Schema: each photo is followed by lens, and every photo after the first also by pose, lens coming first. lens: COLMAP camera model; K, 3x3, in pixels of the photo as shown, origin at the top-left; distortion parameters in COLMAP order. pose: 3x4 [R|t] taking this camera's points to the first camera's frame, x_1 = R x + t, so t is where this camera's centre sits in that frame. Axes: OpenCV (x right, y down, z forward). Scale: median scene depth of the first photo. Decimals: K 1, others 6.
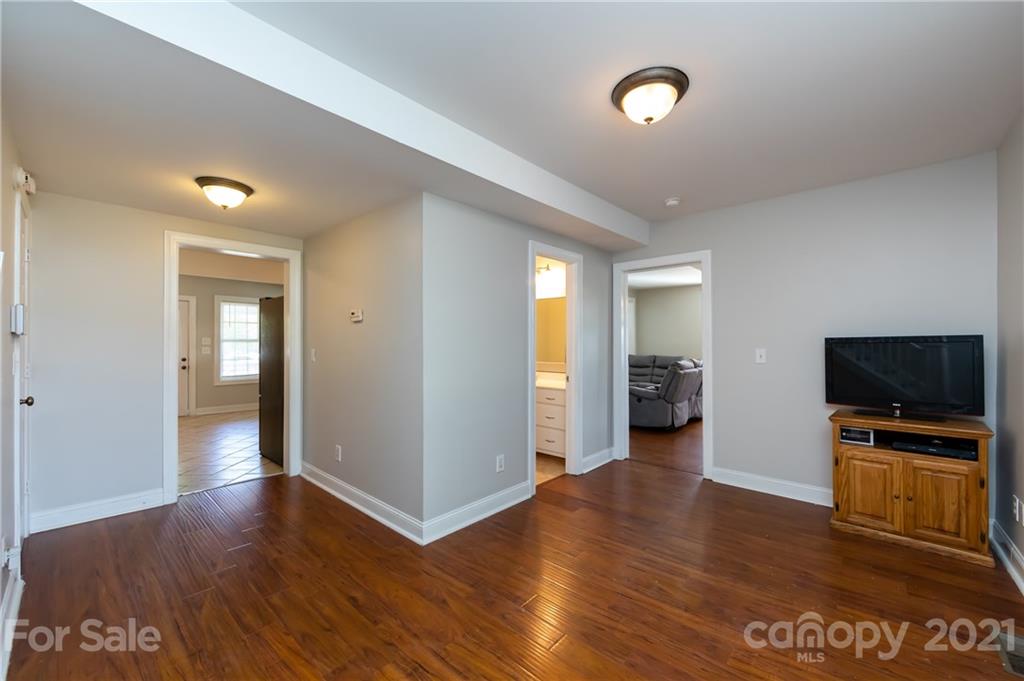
lens RADIAL K [[398.3, 0, 512.8], [0, 398.3, 346.2], [0, 0, 1]] dist [-0.001078, -0.000111]
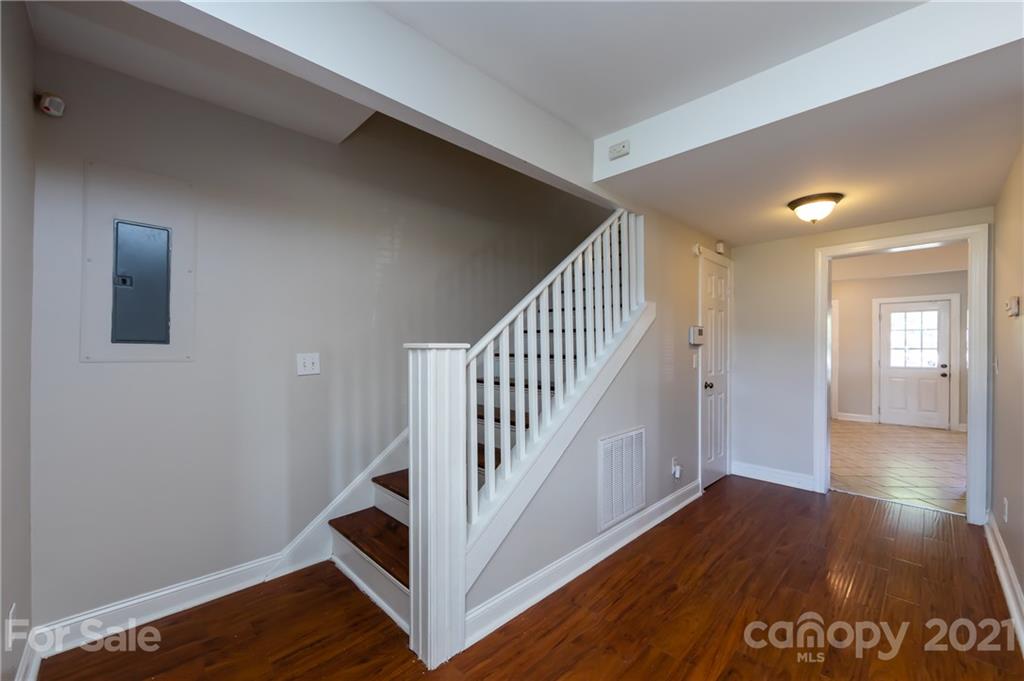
lens RADIAL K [[398.3, 0, 512.8], [0, 398.3, 346.2], [0, 0, 1]] dist [-0.001078, -0.000111]
pose [[-0.039645, -0.005355, -0.999199, 0.309314], [-0.004571, 0.999976, -0.005178, -0.005385], [0.999203, 0.004362, -0.039669, 0.194485]]
